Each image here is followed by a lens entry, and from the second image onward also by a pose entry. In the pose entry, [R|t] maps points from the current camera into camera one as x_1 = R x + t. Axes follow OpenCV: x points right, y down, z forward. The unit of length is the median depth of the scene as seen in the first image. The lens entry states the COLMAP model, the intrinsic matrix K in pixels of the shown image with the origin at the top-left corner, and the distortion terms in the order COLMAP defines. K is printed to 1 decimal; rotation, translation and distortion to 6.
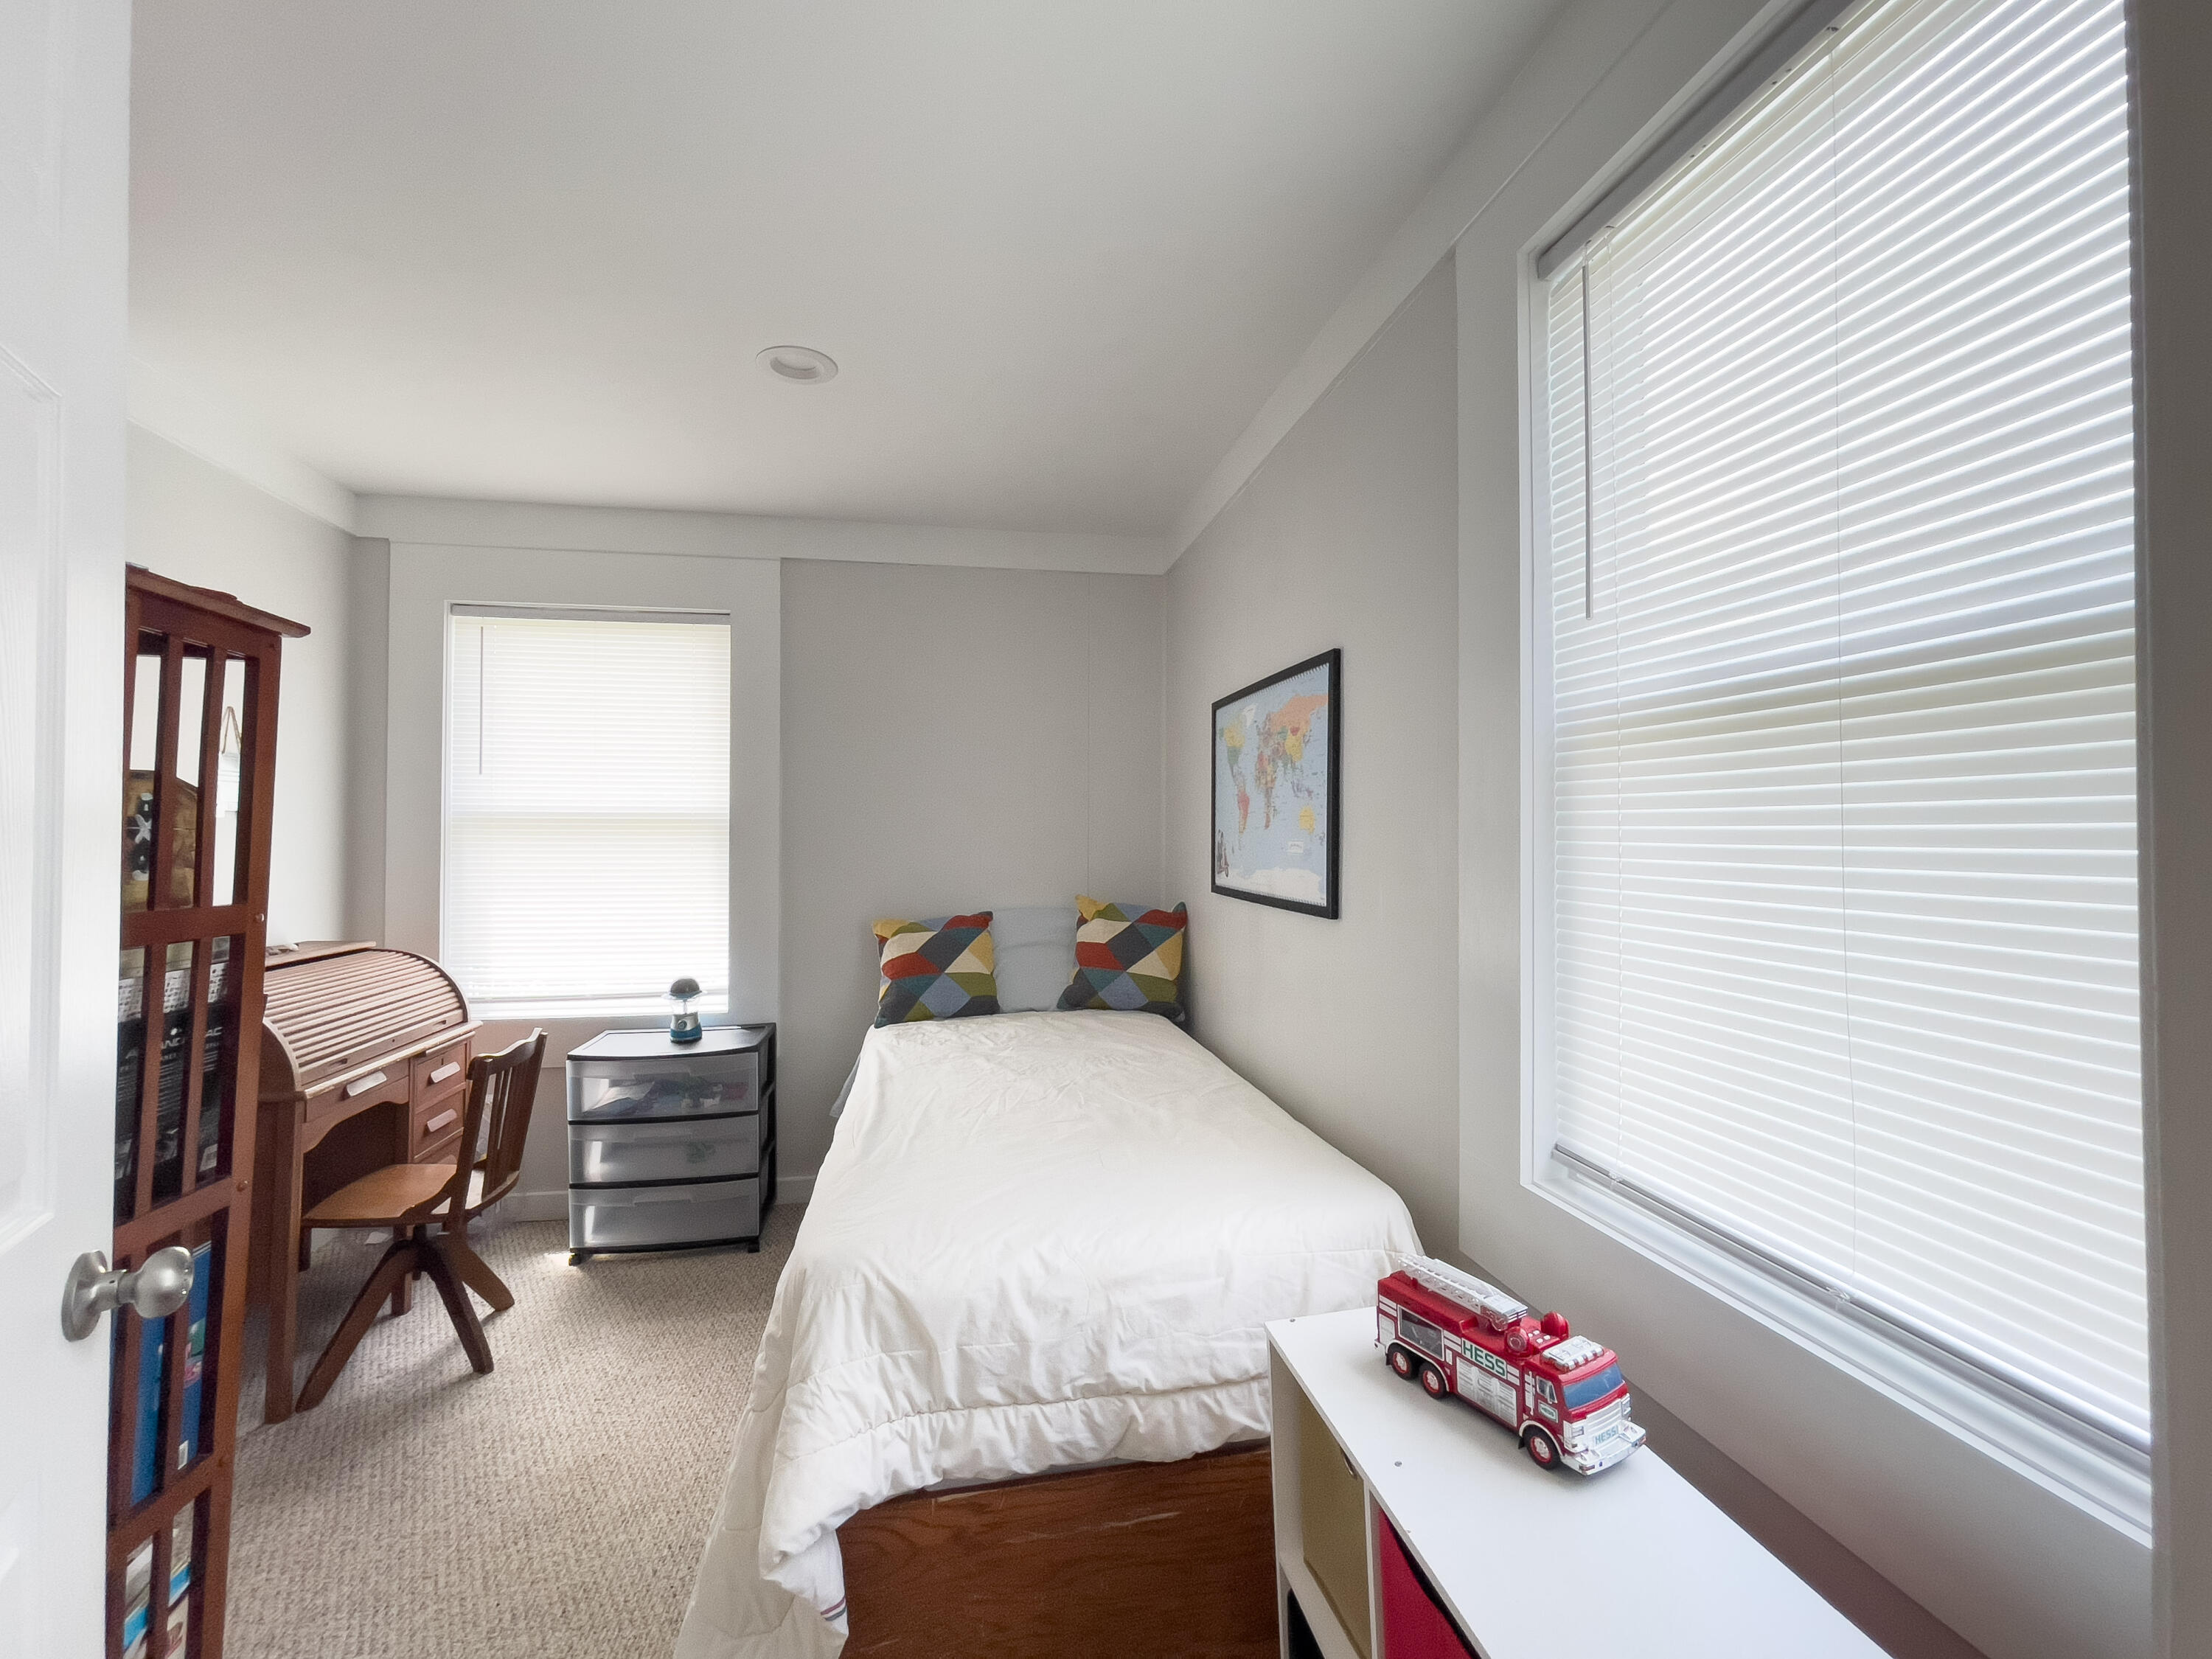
lens RADIAL K [[931.4, 0, 1106.2], [0, 931.4, 829.2], [0, 0, 1]] dist [-0.008194, 0.002409]
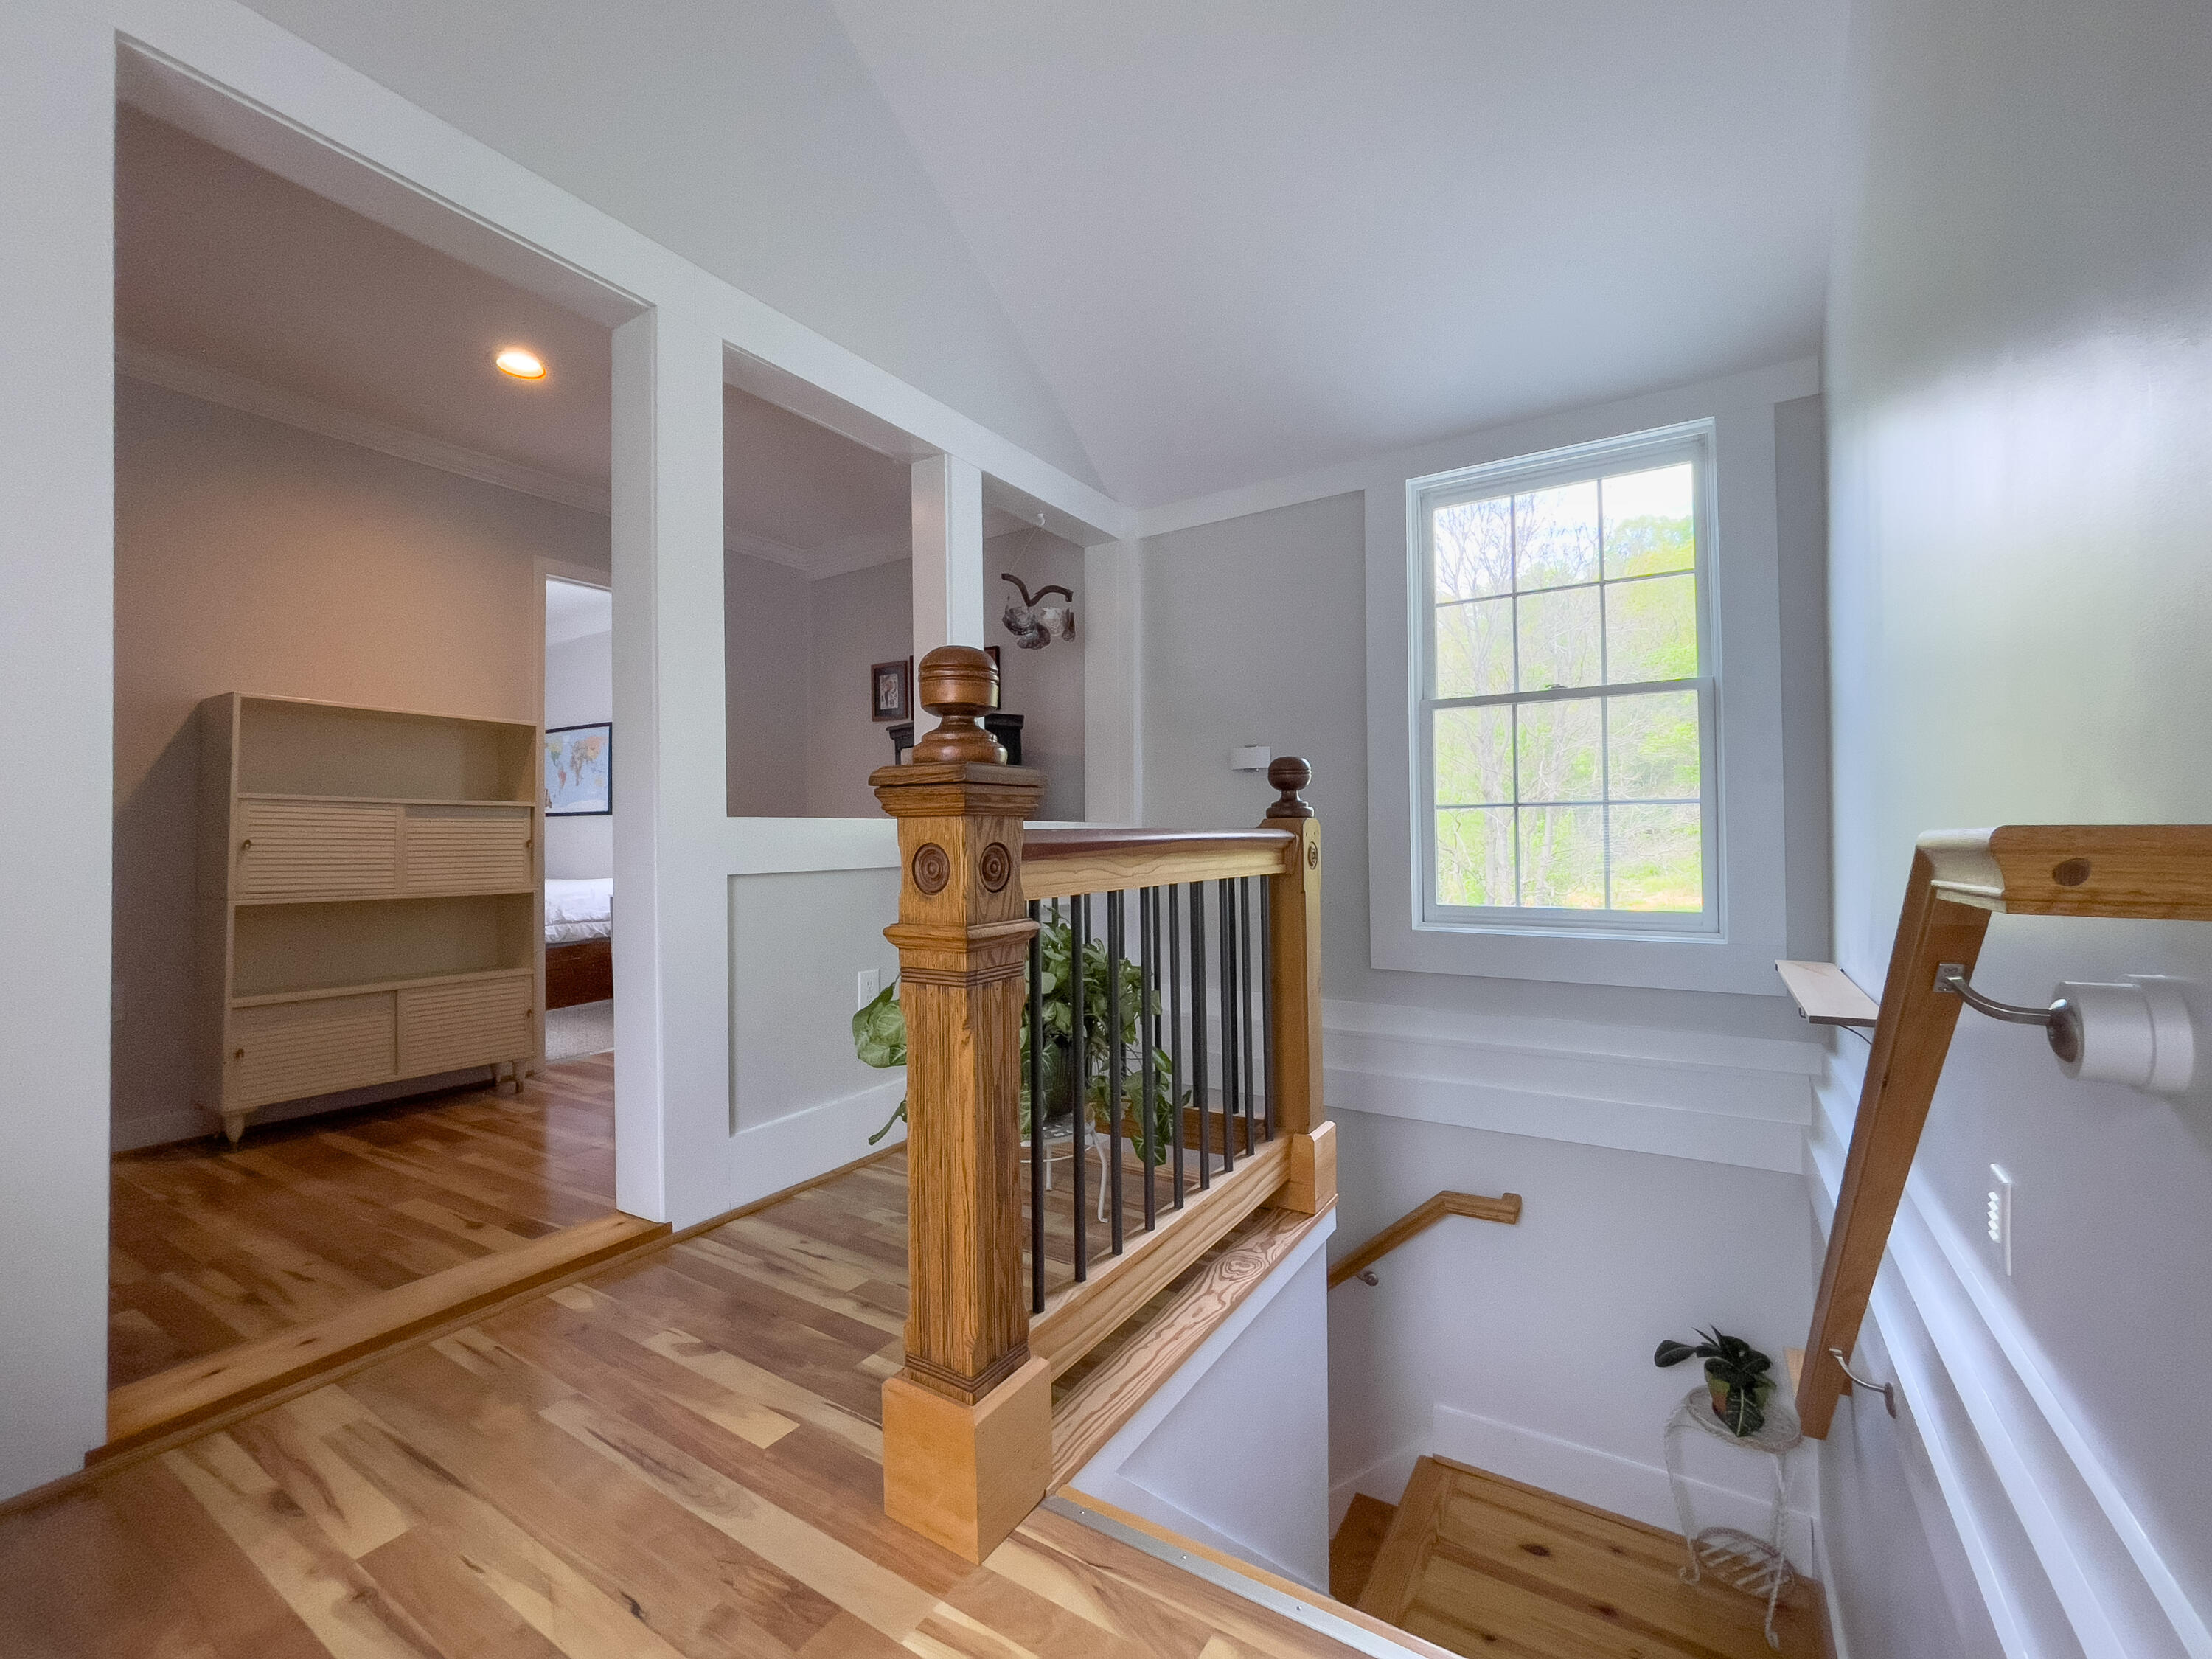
lens RADIAL K [[931.4, 0, 1106.8], [0, 931.4, 828.1], [0, 0, 1]] dist [-0.008194, 0.002409]
pose [[0.682793, 0.003841, 0.730602, -0.803365], [0.003280, 0.999960, -0.008322, 0.163547], [-0.730604, 0.008079, 0.682753, -2.069115]]
